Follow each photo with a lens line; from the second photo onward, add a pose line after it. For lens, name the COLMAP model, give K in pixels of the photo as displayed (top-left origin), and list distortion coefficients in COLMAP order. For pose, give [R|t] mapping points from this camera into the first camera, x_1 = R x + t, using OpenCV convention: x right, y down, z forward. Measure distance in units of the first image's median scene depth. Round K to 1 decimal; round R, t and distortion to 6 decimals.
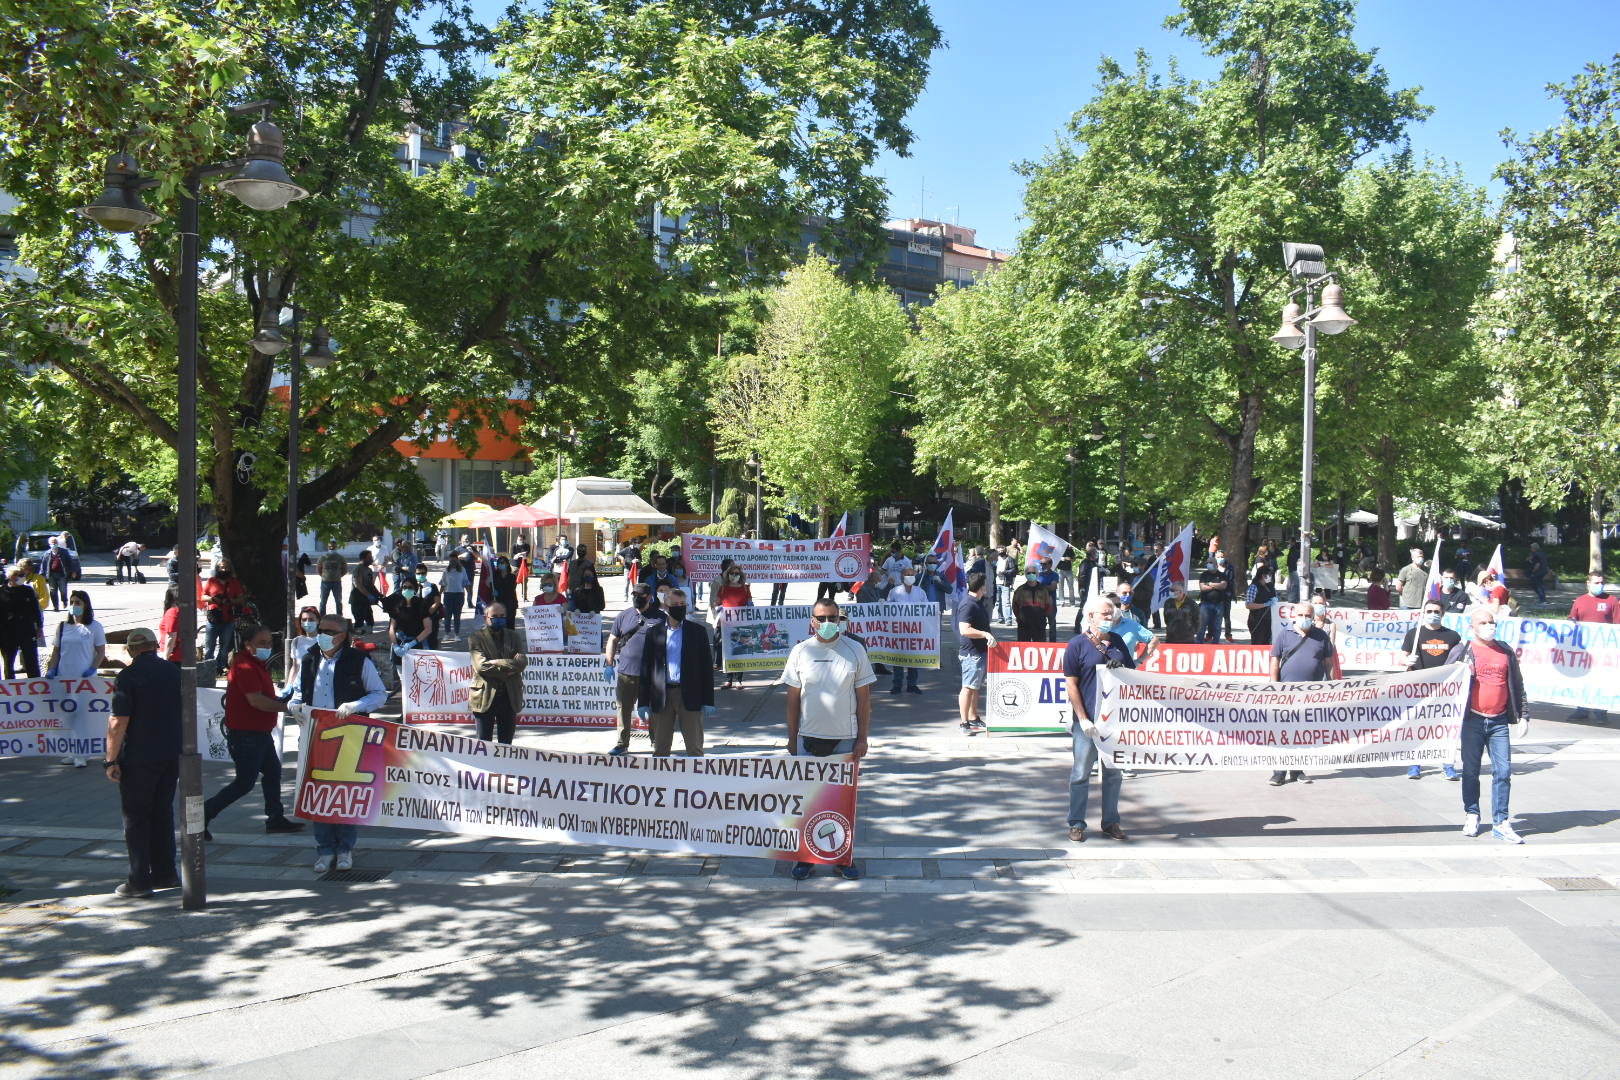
lens RADIAL K [[1256.0, 0, 810.0], [0, 1256.0, 540.0], [0, 0, 1]] dist [-0.158388, 0.081047]
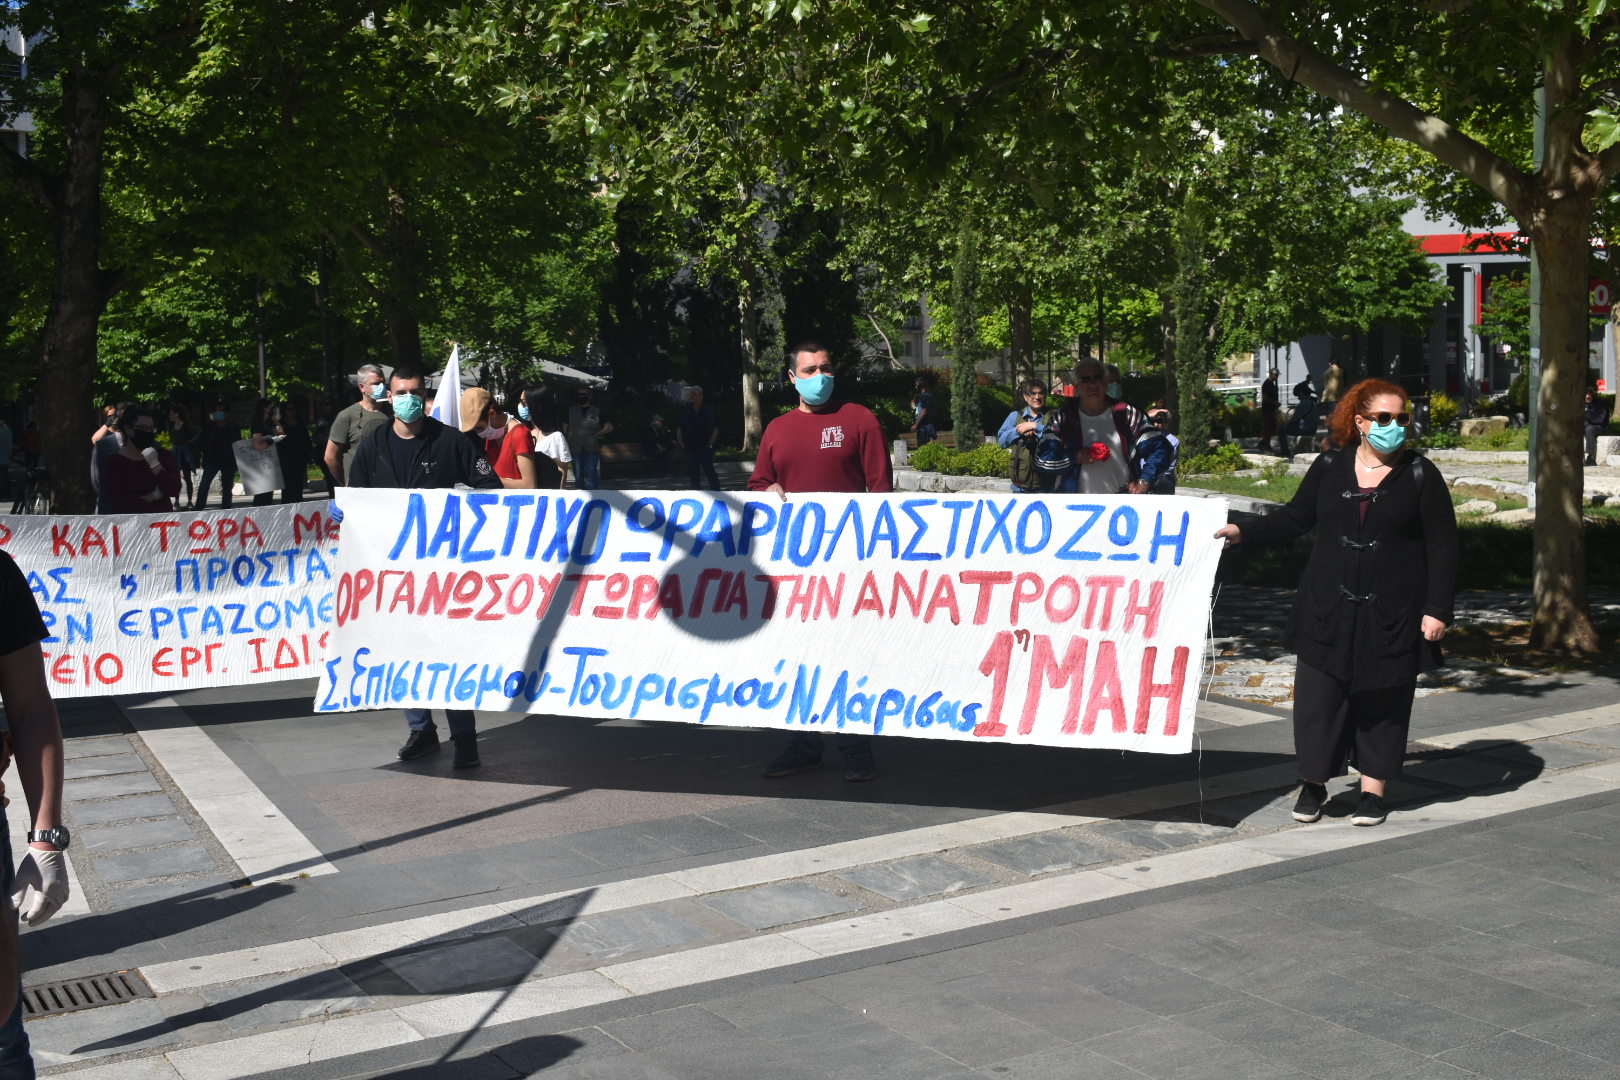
lens RADIAL K [[1983.7, 0, 810.0], [0, 1983.7, 540.0], [0, 0, 1]] dist [-0.000018, -0.000739]
pose [[0.815558, -0.072308, 0.574141, 0.081669], [0.044745, 0.997072, 0.062014, 0.011915], [-0.576944, -0.024886, 0.816405, 0.127160]]
